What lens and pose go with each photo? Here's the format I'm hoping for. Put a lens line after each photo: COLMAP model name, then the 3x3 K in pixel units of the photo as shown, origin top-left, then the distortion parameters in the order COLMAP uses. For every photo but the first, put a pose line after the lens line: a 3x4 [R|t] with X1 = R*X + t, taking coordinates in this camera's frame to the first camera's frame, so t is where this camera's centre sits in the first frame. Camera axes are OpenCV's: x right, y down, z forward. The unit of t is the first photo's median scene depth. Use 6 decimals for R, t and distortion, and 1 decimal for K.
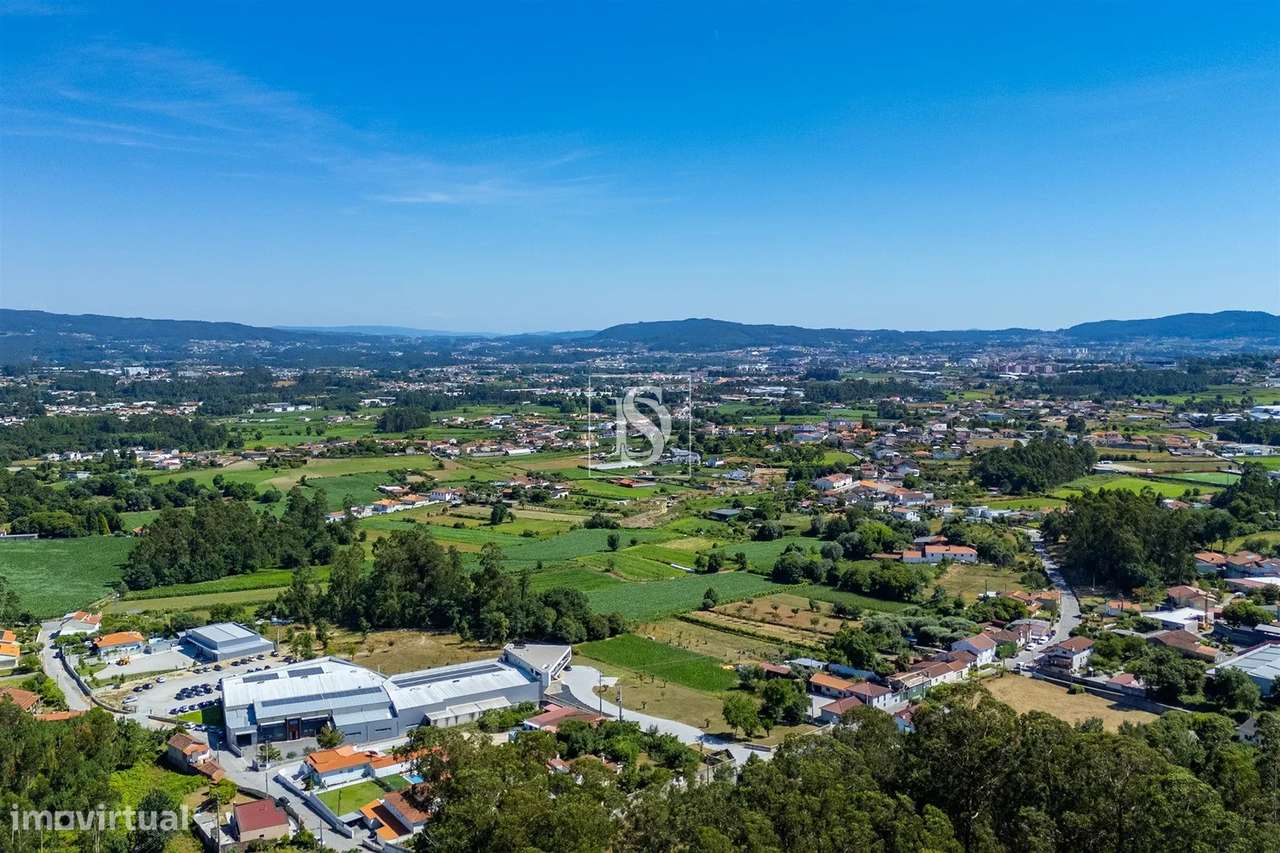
lens RADIAL K [[1114.9, 0, 640.0], [0, 1114.9, 426.5], [0, 0, 1]] dist [0.087242, -0.092240]
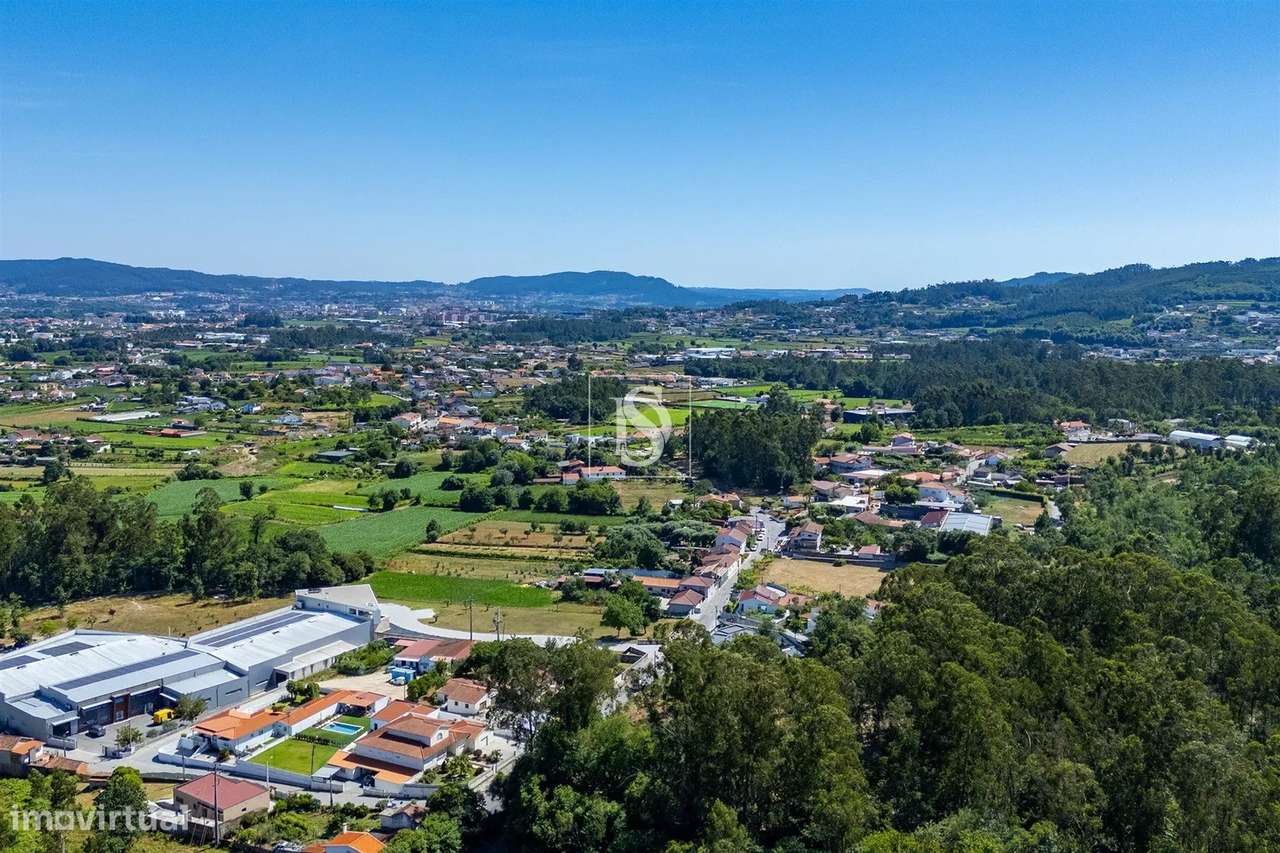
lens RADIAL K [[1114.9, 0, 640.0], [0, 1114.9, 426.5], [0, 0, 1]] dist [0.087242, -0.092240]
pose [[0.861597, -0.041976, 0.505855, -0.276970], [0.020421, 0.998635, 0.048084, 0.019214], [-0.507183, -0.031099, 0.861277, 0.062825]]
